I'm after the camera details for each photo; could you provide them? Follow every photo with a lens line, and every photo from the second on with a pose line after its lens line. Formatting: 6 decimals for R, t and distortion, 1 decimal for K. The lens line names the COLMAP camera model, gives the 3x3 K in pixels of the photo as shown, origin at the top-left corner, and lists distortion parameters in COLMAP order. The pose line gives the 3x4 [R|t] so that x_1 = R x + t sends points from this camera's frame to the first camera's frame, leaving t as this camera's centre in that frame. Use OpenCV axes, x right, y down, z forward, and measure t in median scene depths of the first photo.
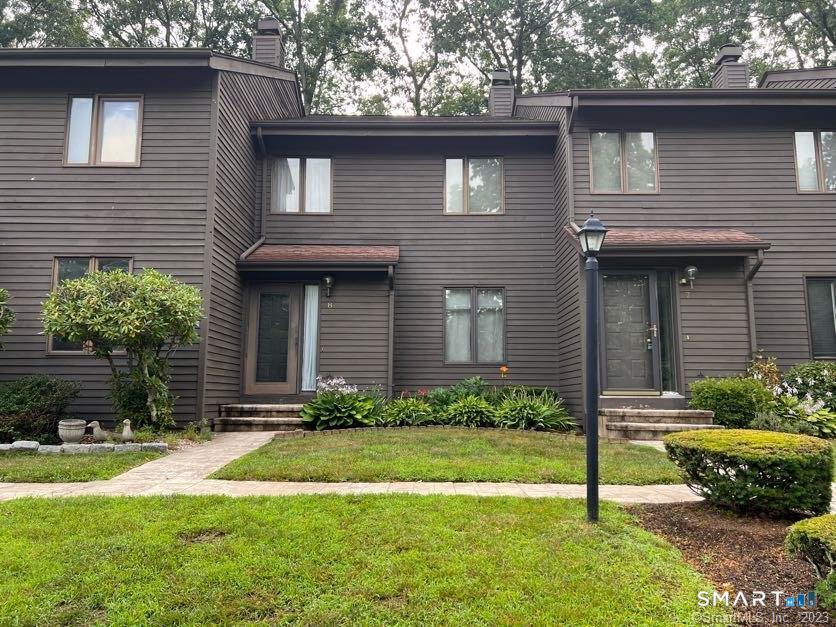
lens RADIAL K [[609.0, 0, 415.3], [0, 609.0, 315.9], [0, 0, 1]] dist [0.070731, -0.000827]
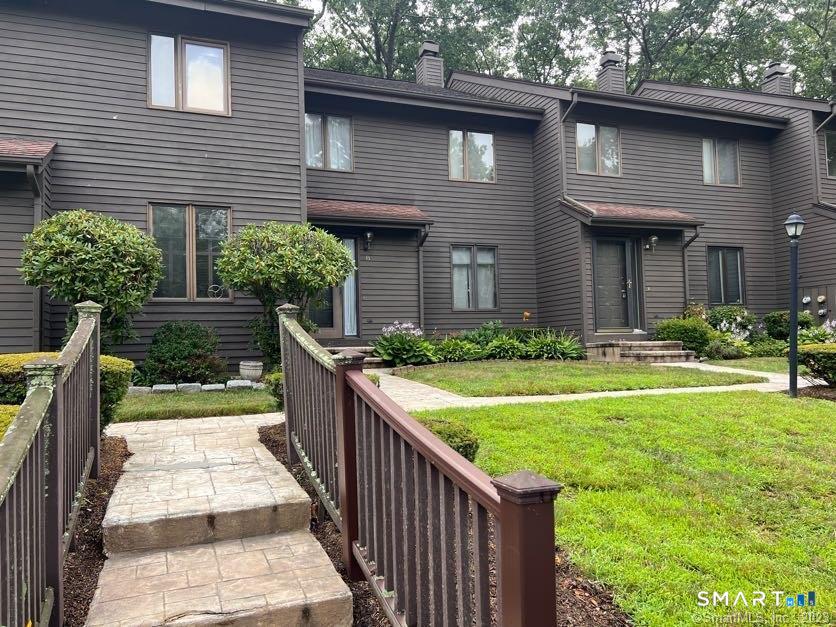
lens RADIAL K [[609.0, 0, 423.4], [0, 609.0, 316.7], [0, 0, 1]] dist [0.070731, -0.000827]
pose [[0.932768, -0.009019, 0.360364, -0.503881], [-0.019357, 0.996992, 0.075055, 0.004021], [-0.359957, -0.076984, 0.929787, -0.077073]]
